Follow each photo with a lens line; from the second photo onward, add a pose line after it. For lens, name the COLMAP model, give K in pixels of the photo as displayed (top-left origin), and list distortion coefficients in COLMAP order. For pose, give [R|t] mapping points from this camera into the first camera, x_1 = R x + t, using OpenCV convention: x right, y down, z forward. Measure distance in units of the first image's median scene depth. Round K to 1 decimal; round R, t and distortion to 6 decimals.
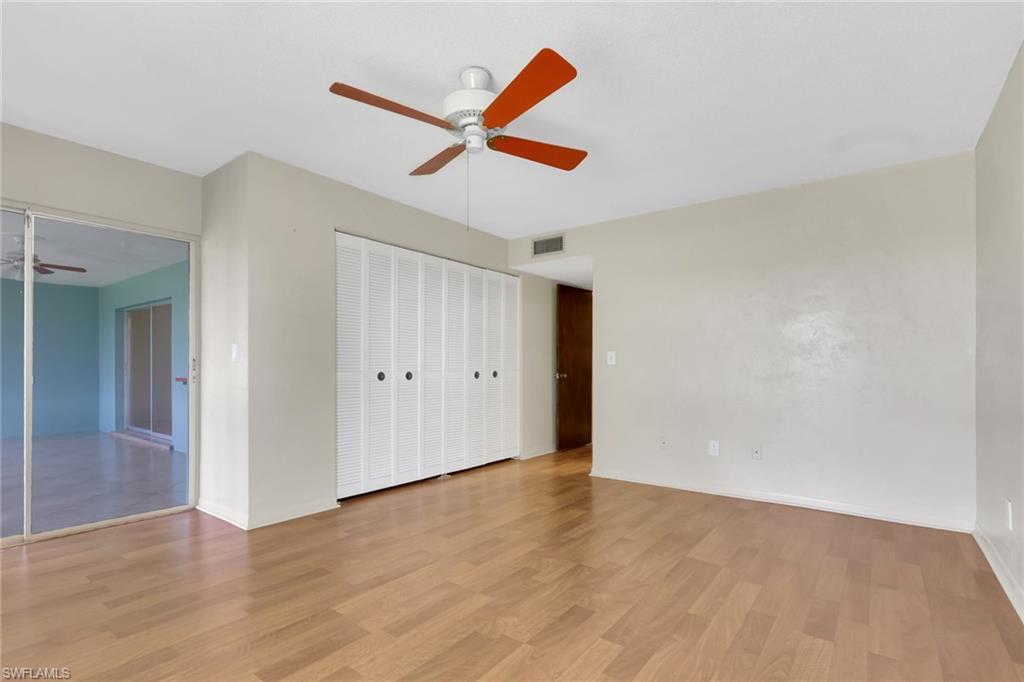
lens RADIAL K [[486.6, 0, 510.3], [0, 486.6, 368.5], [0, 0, 1]] dist [-0.000005, -0.000312]
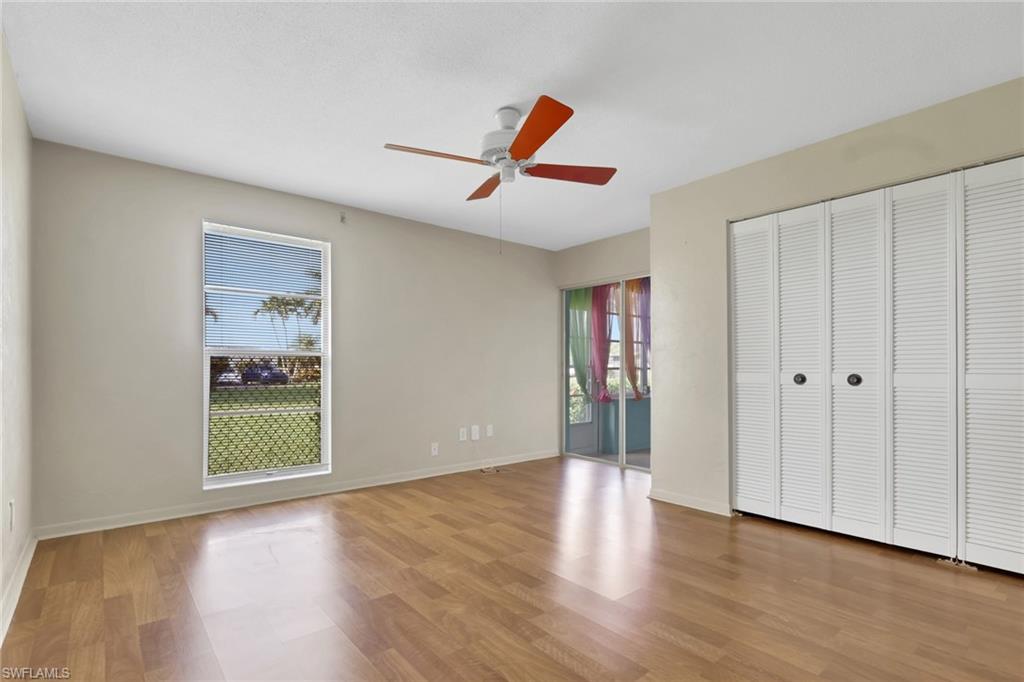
lens RADIAL K [[497.2, 0, 511.6], [0, 497.2, 370.0], [0, 0, 1]] dist [0.000021, -0.000140]
pose [[-0.225836, -0.001315, -0.974164, 1.042559], [-0.002558, 0.999996, -0.000757, 0.005505], [0.974162, 0.002321, -0.225839, 1.241531]]
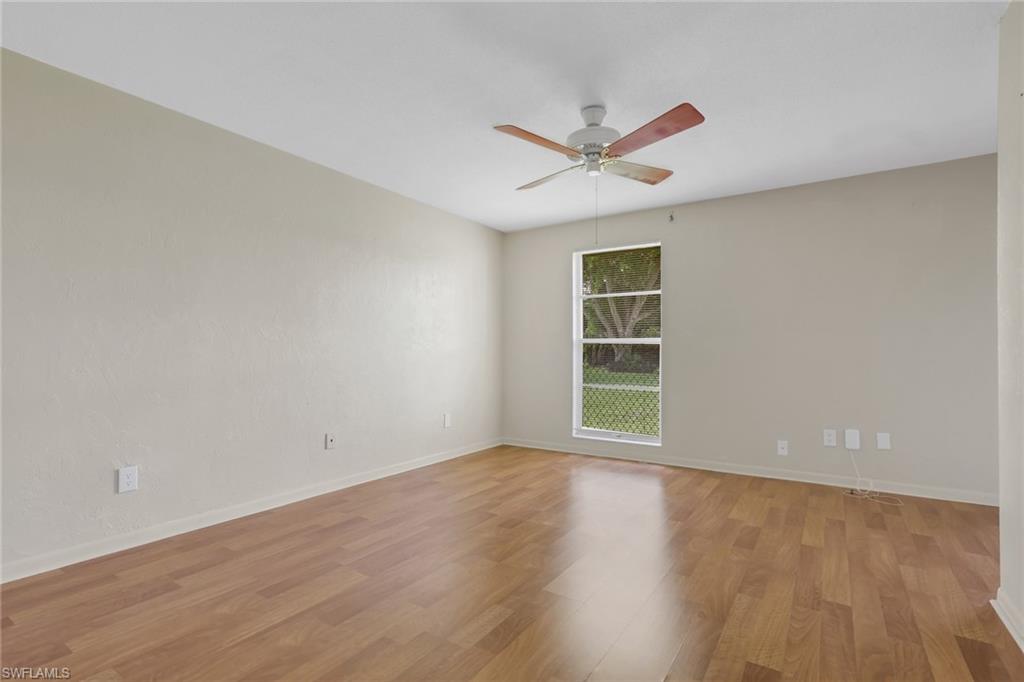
lens RADIAL K [[490.6, 0, 509.1], [0, 490.6, 353.0], [0, 0, 1]] dist [-0.001619, -0.000400]
pose [[-0.998258, -0.006876, -0.058590, 0.200240], [-0.007072, 0.999970, 0.003141, -0.004113], [0.058567, 0.003550, -0.998277, 2.134347]]
